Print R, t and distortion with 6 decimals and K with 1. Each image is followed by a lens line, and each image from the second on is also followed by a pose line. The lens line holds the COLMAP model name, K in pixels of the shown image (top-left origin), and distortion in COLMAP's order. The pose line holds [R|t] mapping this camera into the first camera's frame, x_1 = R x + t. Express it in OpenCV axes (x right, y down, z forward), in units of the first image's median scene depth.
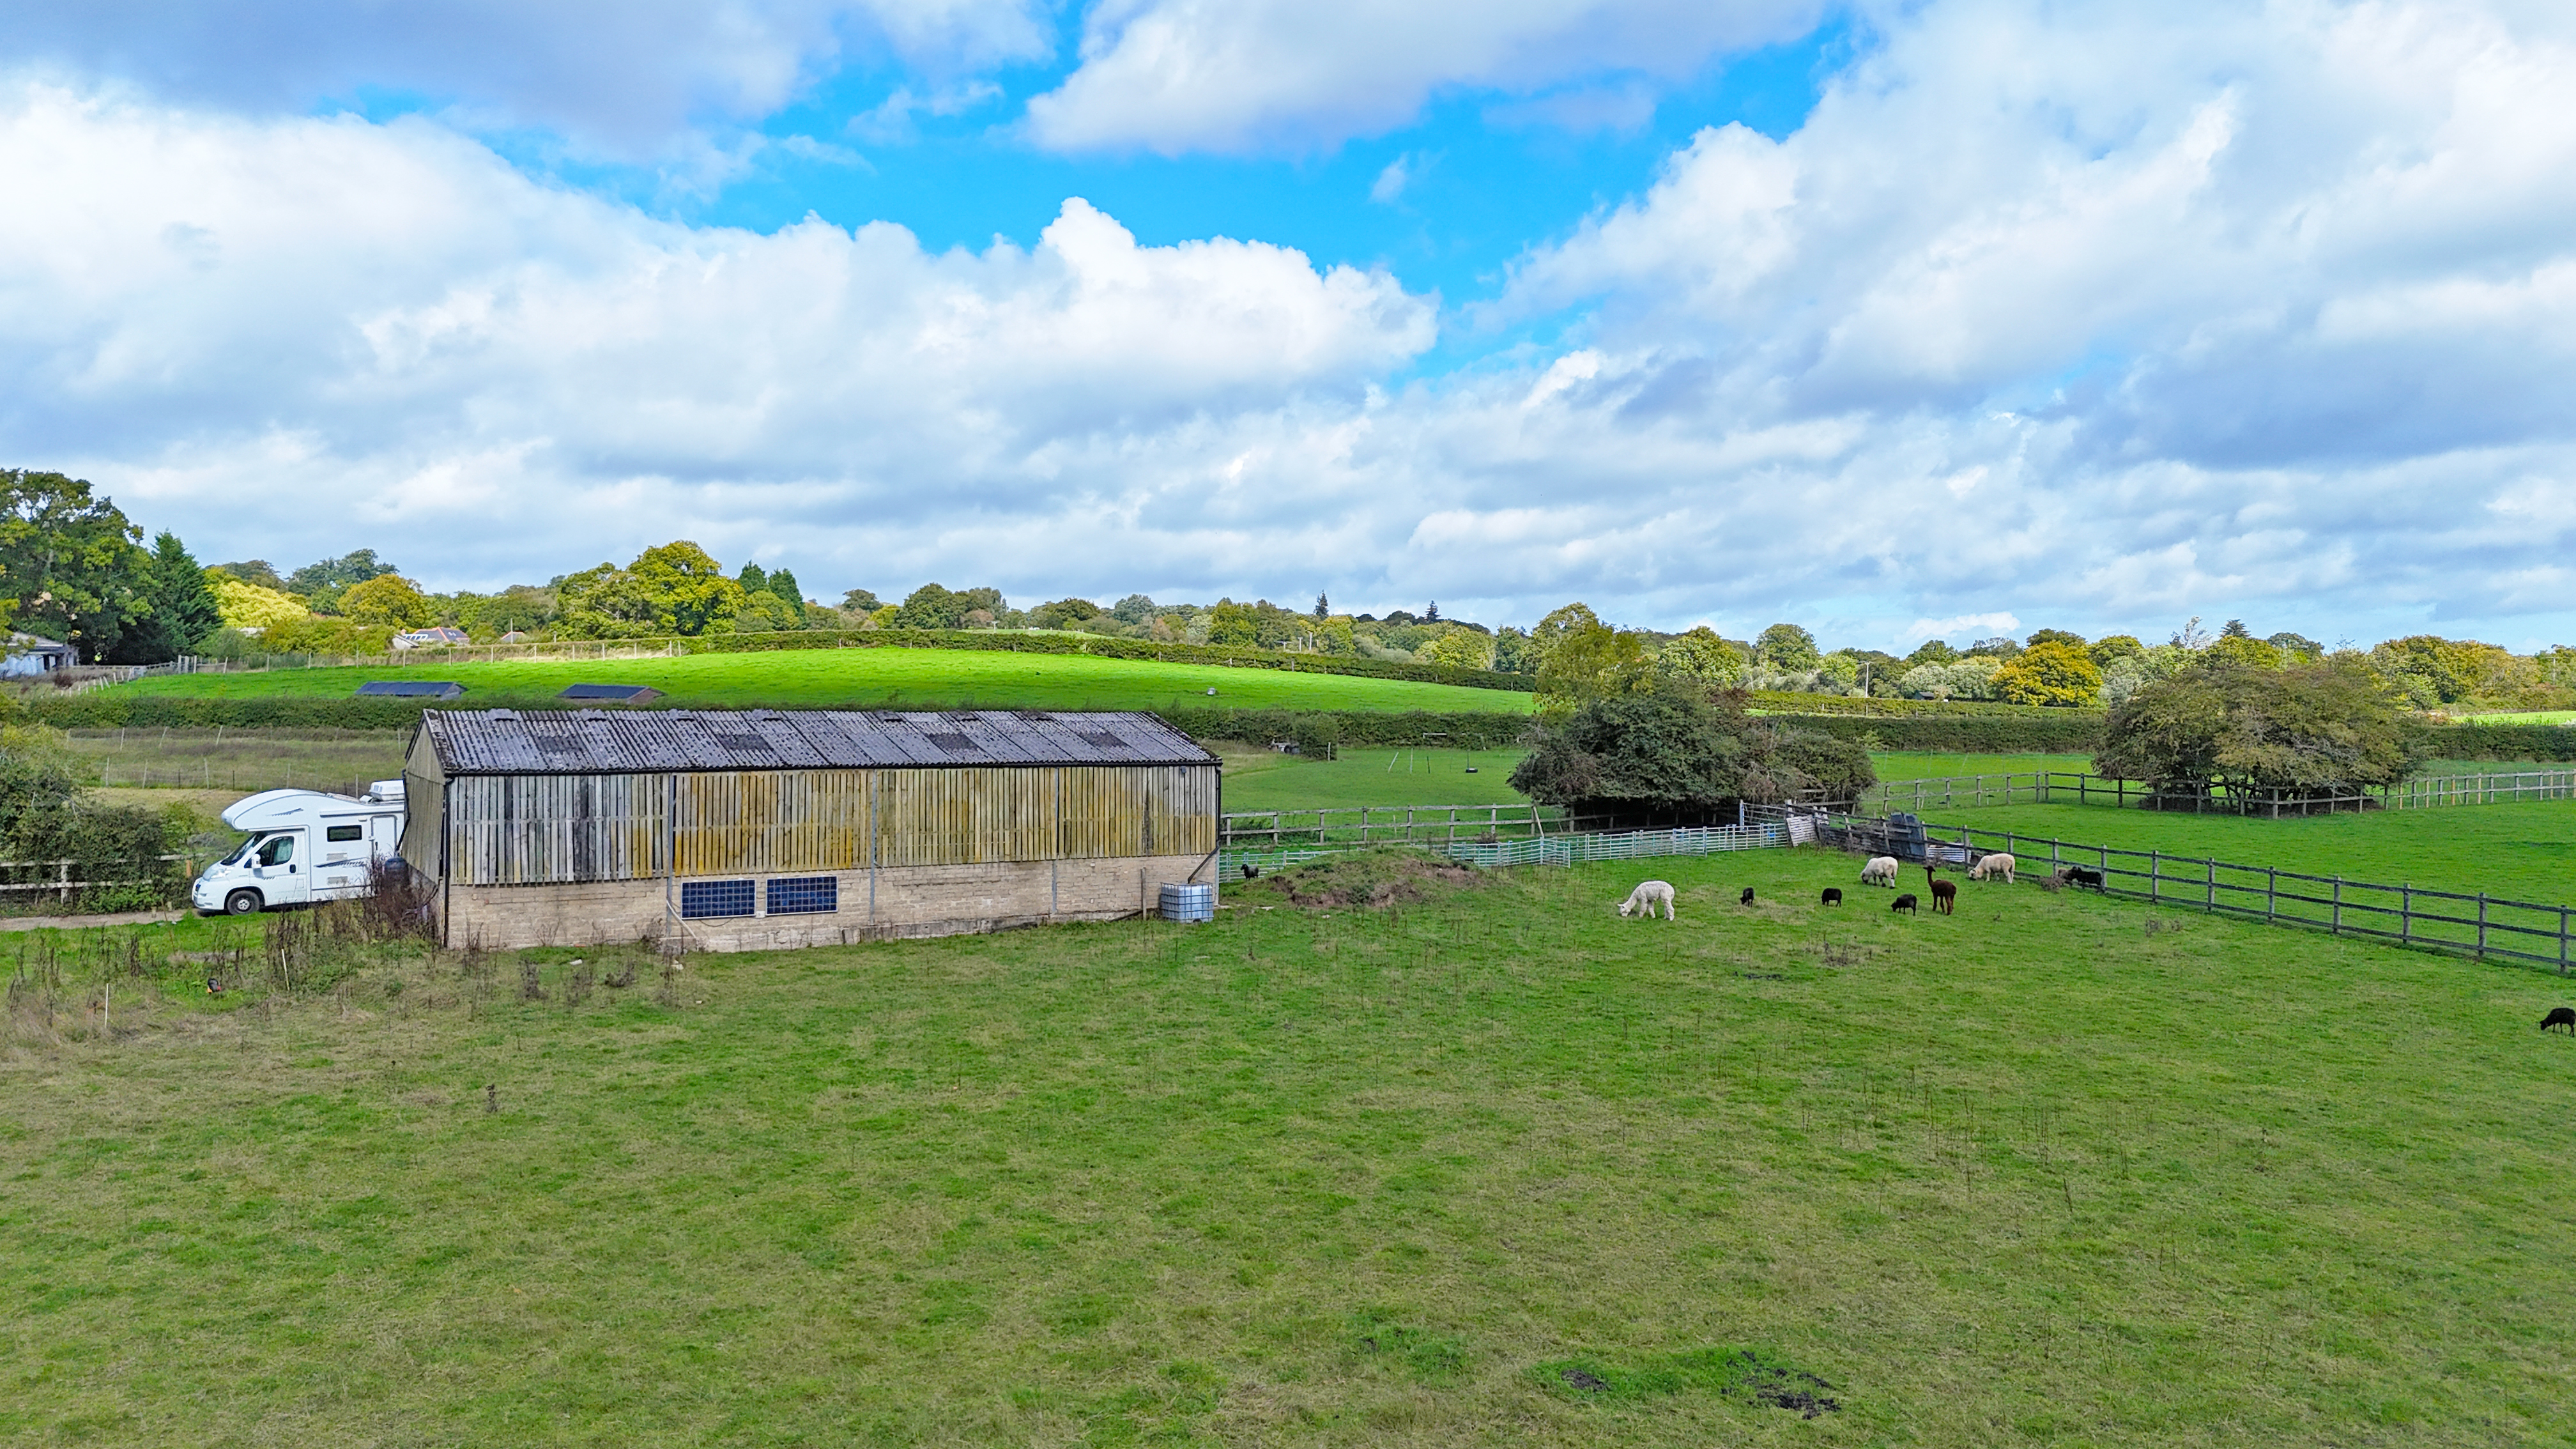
lens RADIAL K [[1921.7, 0, 1229.6], [0, 1921.7, 711.9], [0, 0, 1]] dist [0.014476, -0.003330]
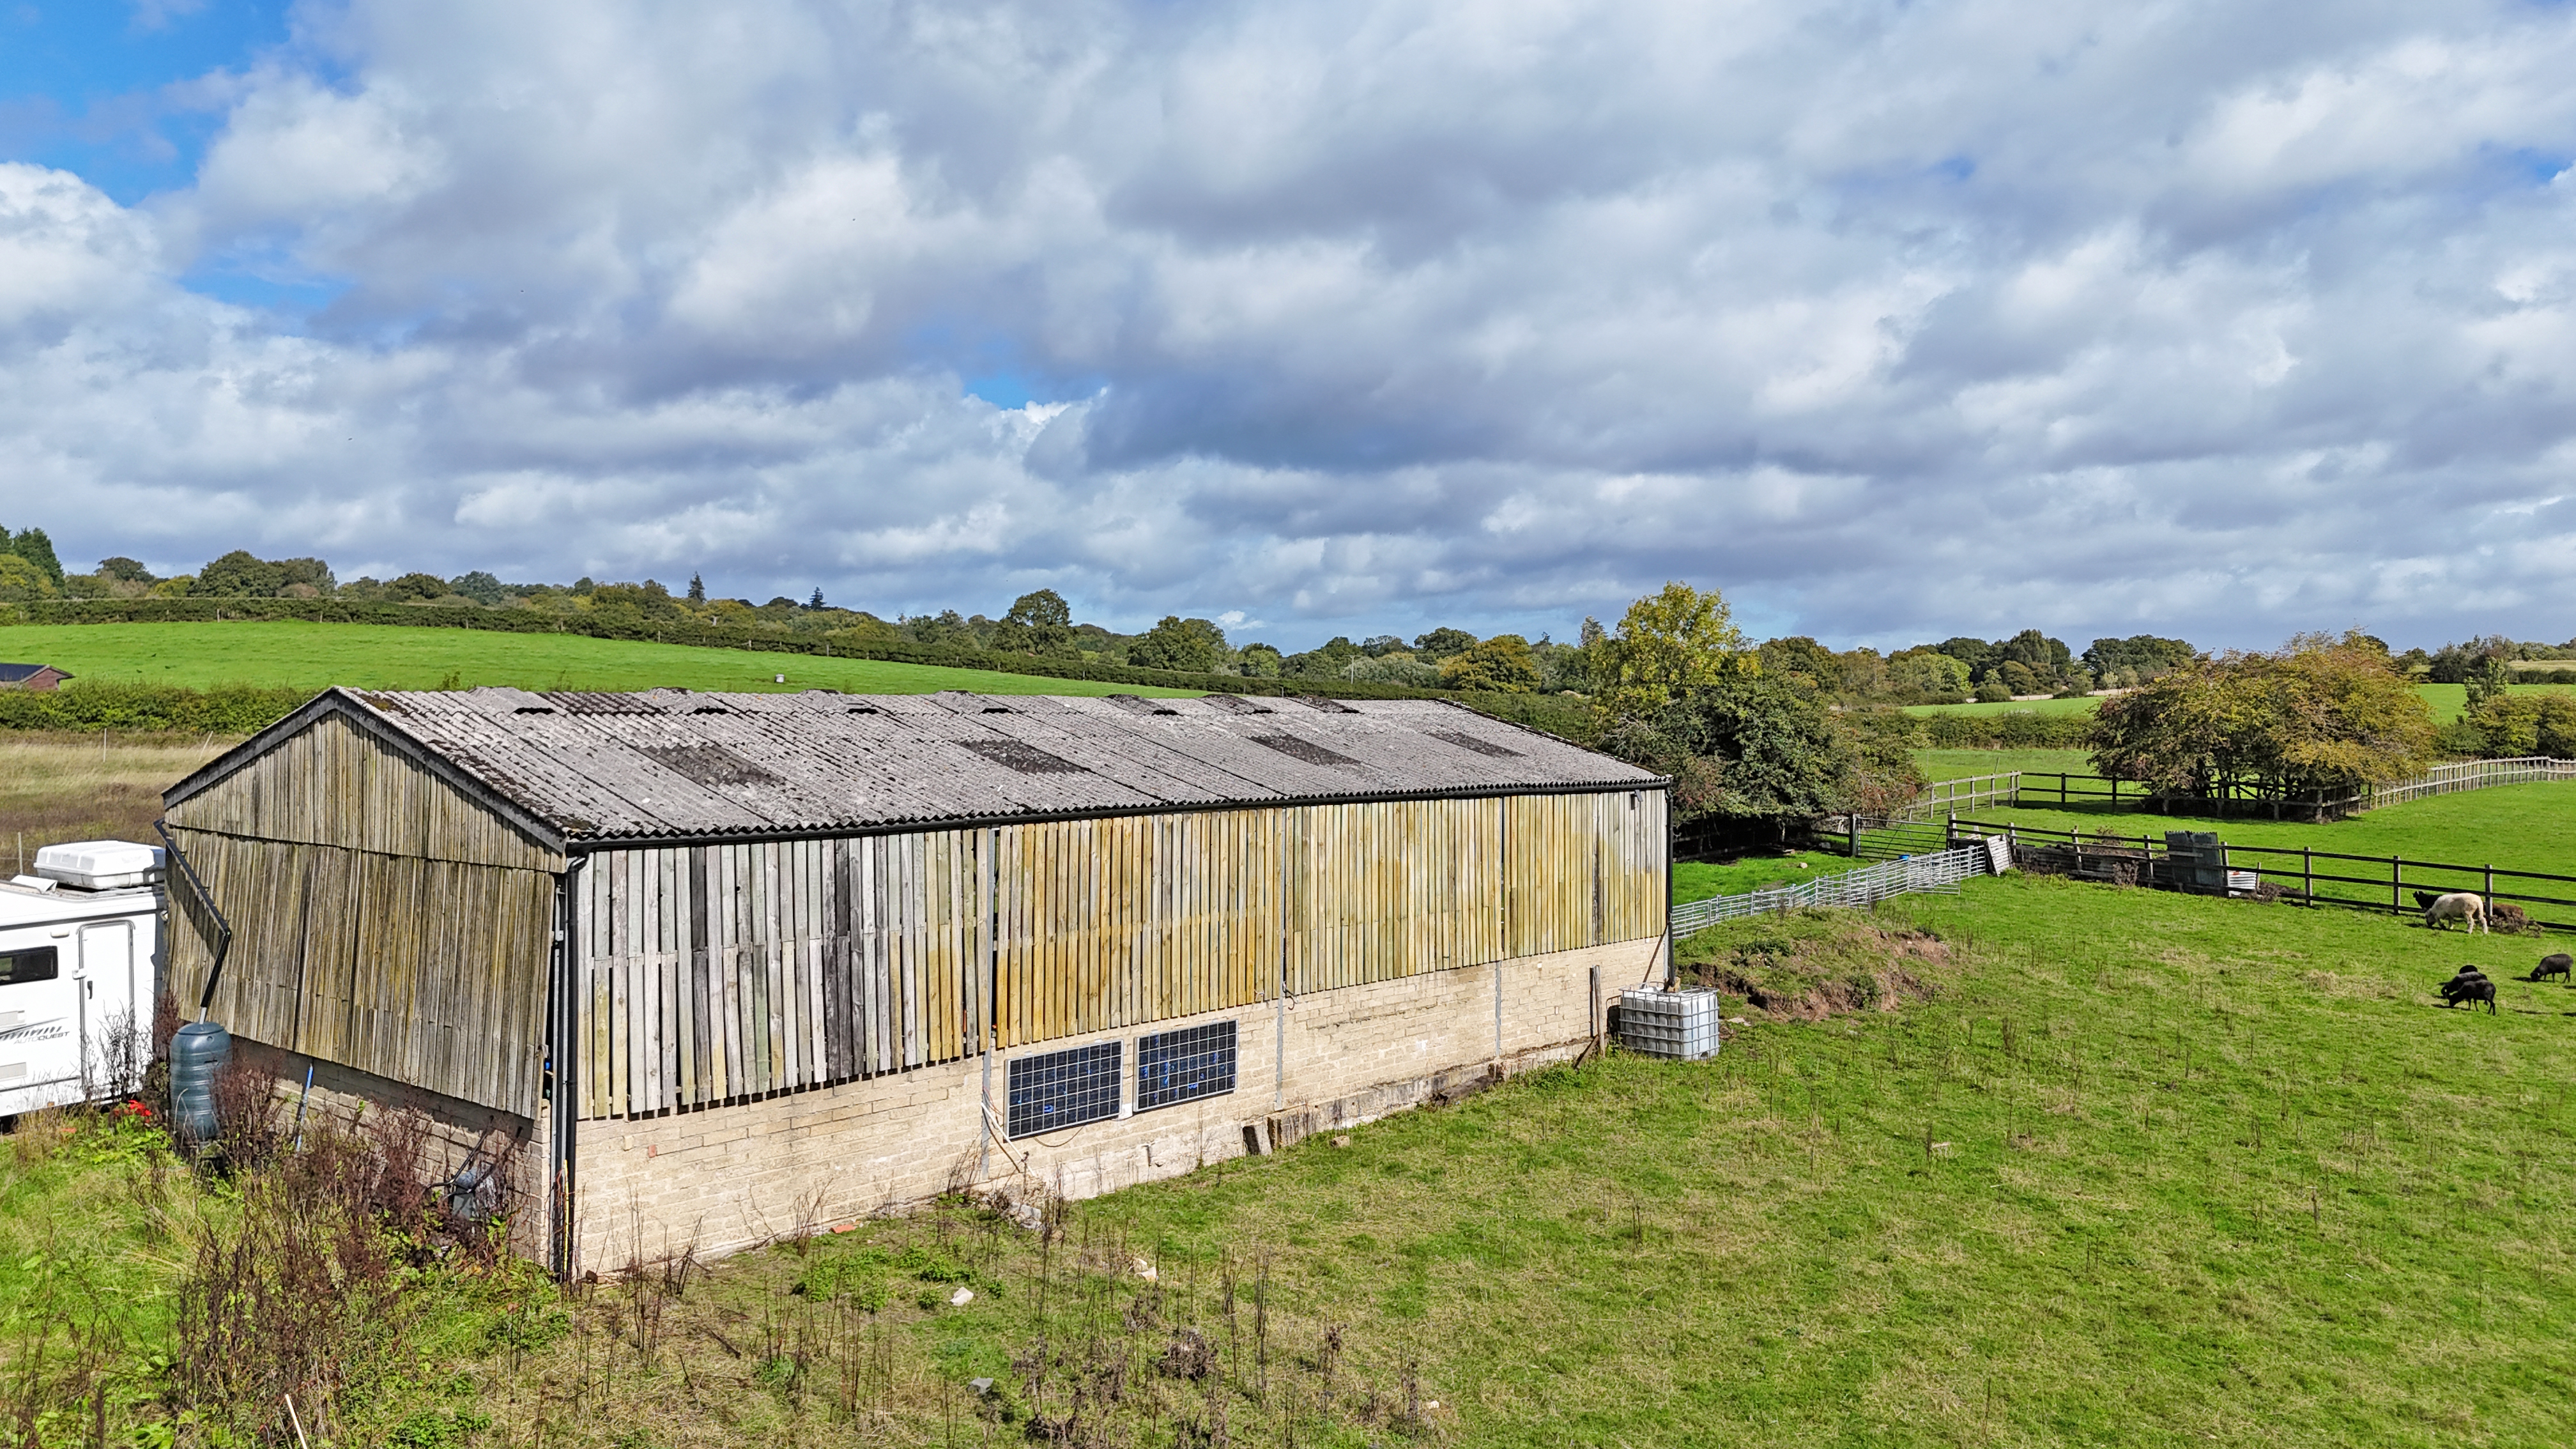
lens RADIAL K [[1921.7, 0, 1229.6], [0, 1921.7, 711.9], [0, 0, 1]] dist [0.014476, -0.003330]
pose [[0.937475, 0.000478, 0.348053, -0.372443], [-0.001664, 0.999994, 0.003111, 0.002484], [-0.348049, -0.003496, 0.937470, 0.512069]]
